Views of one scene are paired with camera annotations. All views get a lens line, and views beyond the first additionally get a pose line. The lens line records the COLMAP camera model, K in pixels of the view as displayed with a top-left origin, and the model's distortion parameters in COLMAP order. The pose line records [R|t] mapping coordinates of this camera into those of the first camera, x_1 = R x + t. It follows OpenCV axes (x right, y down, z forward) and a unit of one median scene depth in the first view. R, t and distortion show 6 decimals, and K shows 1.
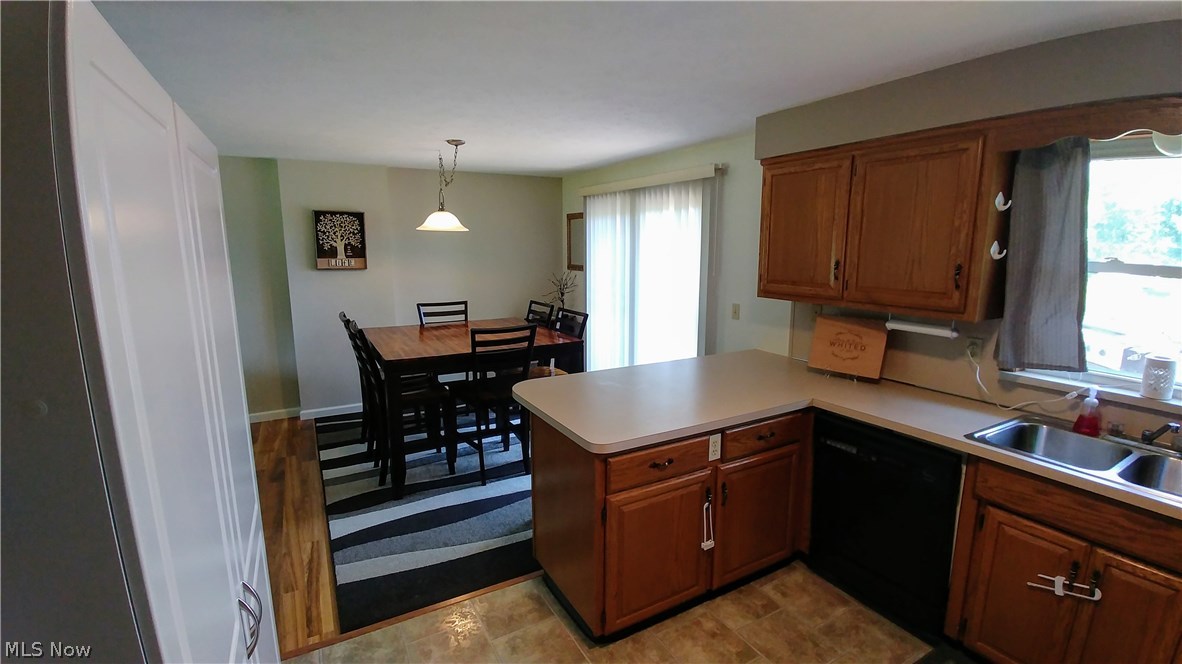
lens RADIAL K [[532.8, 0, 591.0], [0, 532.8, 332.0], [0, 0, 1]] dist [-0.054535, 0.000045]
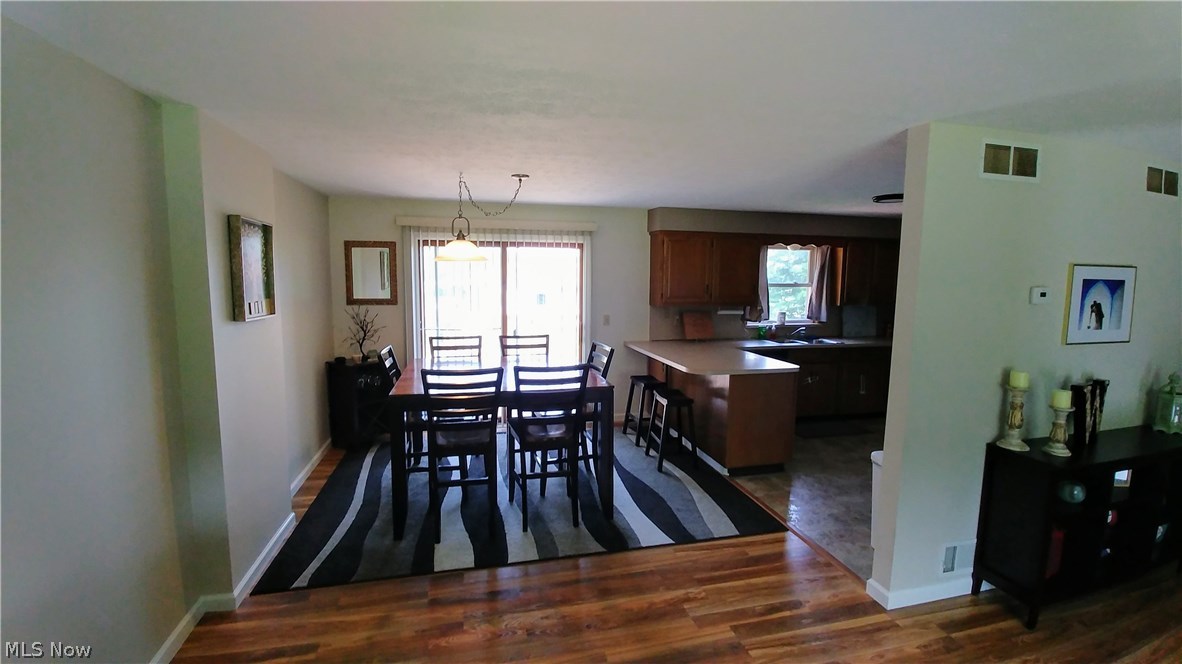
lens RADIAL K [[487.7, 0, 591.0], [0, 487.7, 332.0], [0, 0, 1]] dist [0.000286, -0.000024]
pose [[0.268962, -0.098693, 0.958081, -1.011122], [0.146221, 0.987390, 0.060664, -0.087530], [-0.951987, 0.123775, 0.280002, 0.569127]]
